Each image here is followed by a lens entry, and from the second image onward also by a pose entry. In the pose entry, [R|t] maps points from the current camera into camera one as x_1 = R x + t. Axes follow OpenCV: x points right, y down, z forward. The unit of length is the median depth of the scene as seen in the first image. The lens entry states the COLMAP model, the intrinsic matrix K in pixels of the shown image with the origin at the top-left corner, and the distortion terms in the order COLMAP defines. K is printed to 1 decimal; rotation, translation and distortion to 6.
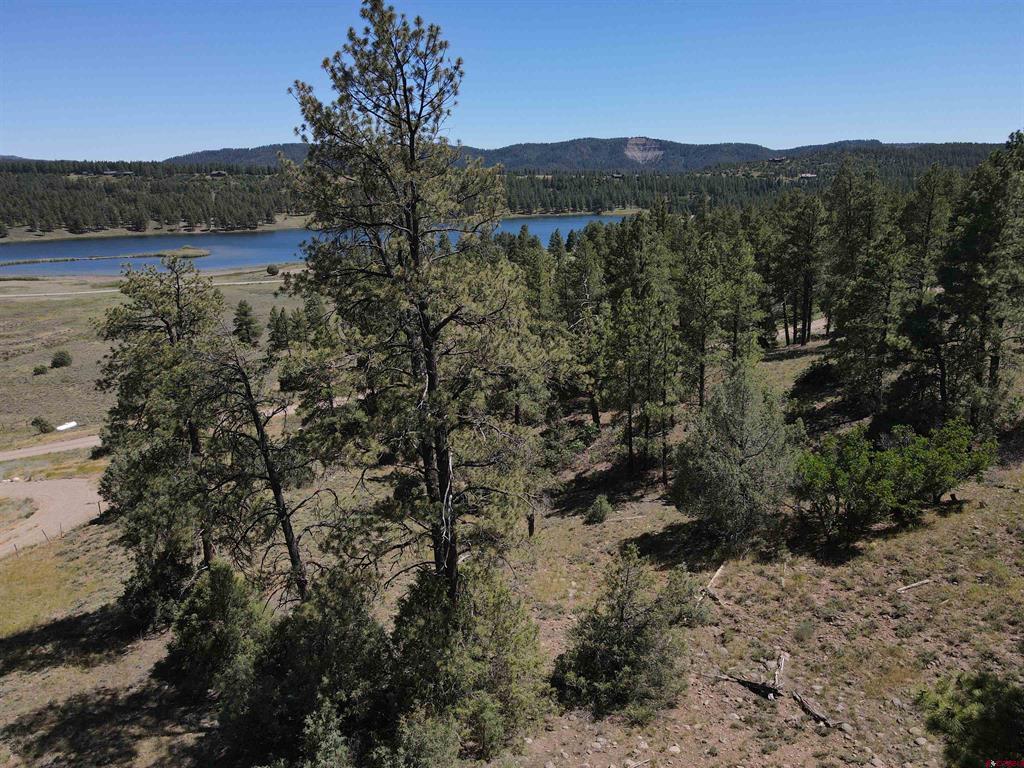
lens RADIAL K [[746.7, 0, 509.6], [0, 746.7, 389.1], [0, 0, 1]] dist [0.017258, 0.002142]
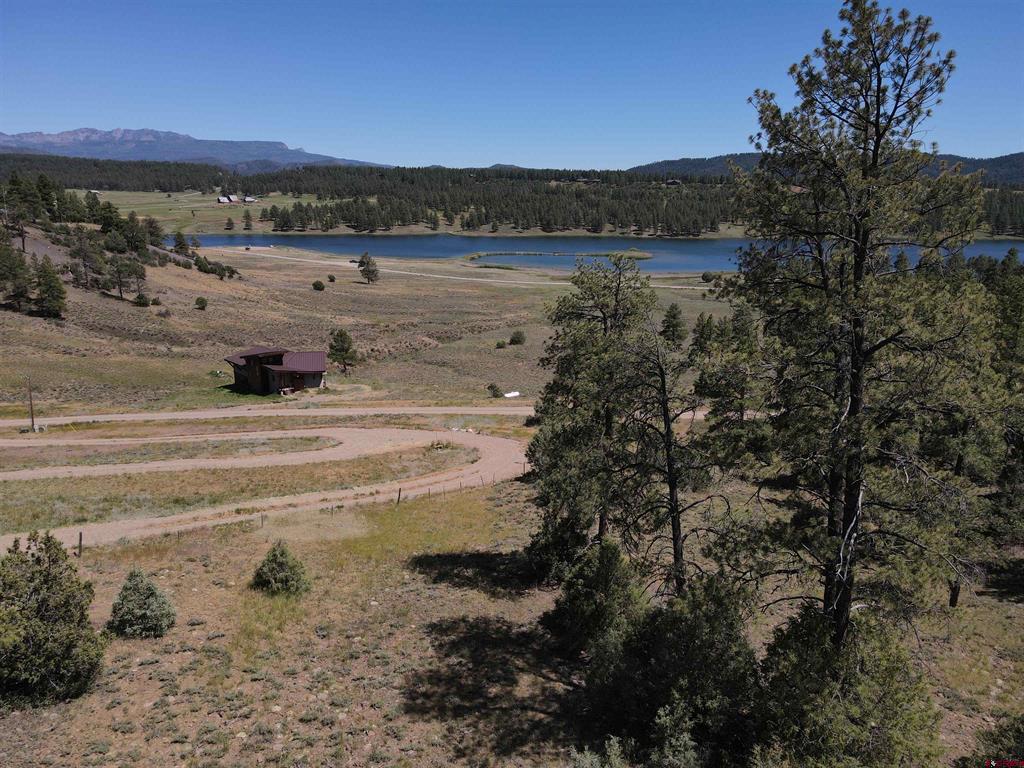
lens RADIAL K [[746.7, 0, 507.7], [0, 746.7, 388.4], [0, 0, 1]] dist [0.017258, 0.002142]
pose [[0.842900, 0.160070, -0.513709, 0.004327], [-0.166334, 0.985478, 0.034148, 0.004251], [0.511715, 0.056664, 0.857285, -0.006791]]
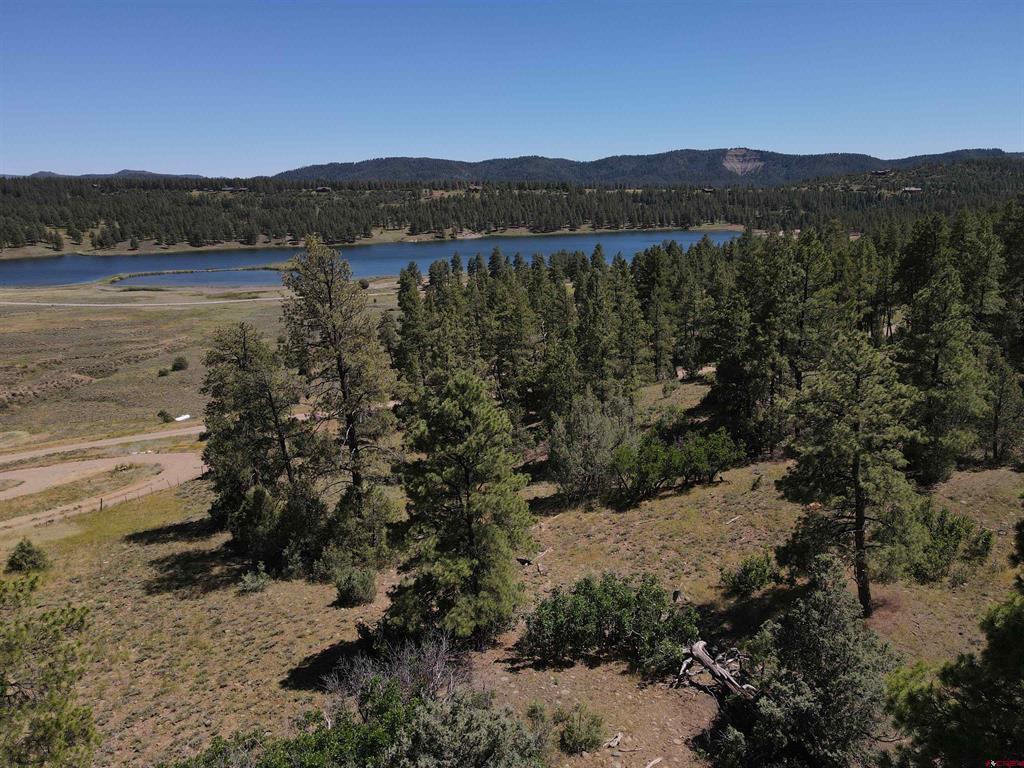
lens RADIAL K [[746.7, 0, 509.1], [0, 746.7, 388.0], [0, 0, 1]] dist [0.017258, 0.002142]
pose [[0.992205, 0.030088, -0.120932, 0.394675], [-0.031926, 0.999402, -0.013292, -0.009654], [0.120460, 0.017050, 0.992572, -0.685993]]
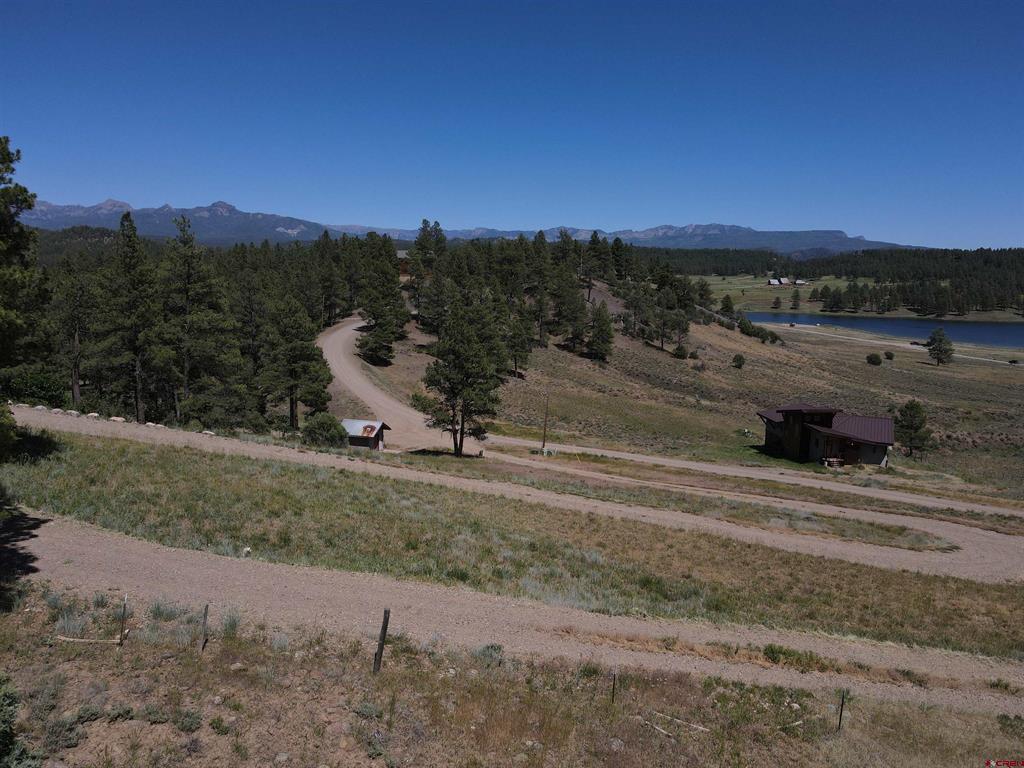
lens RADIAL K [[746.7, 0, 509.6], [0, 746.7, 385.7], [0, 0, 1]] dist [0.017258, 0.002142]
pose [[0.309037, 0.164494, -0.936716, -0.695418], [-0.277338, 0.957707, 0.076682, 0.189405], [0.909714, 0.236090, 0.341588, 0.550705]]
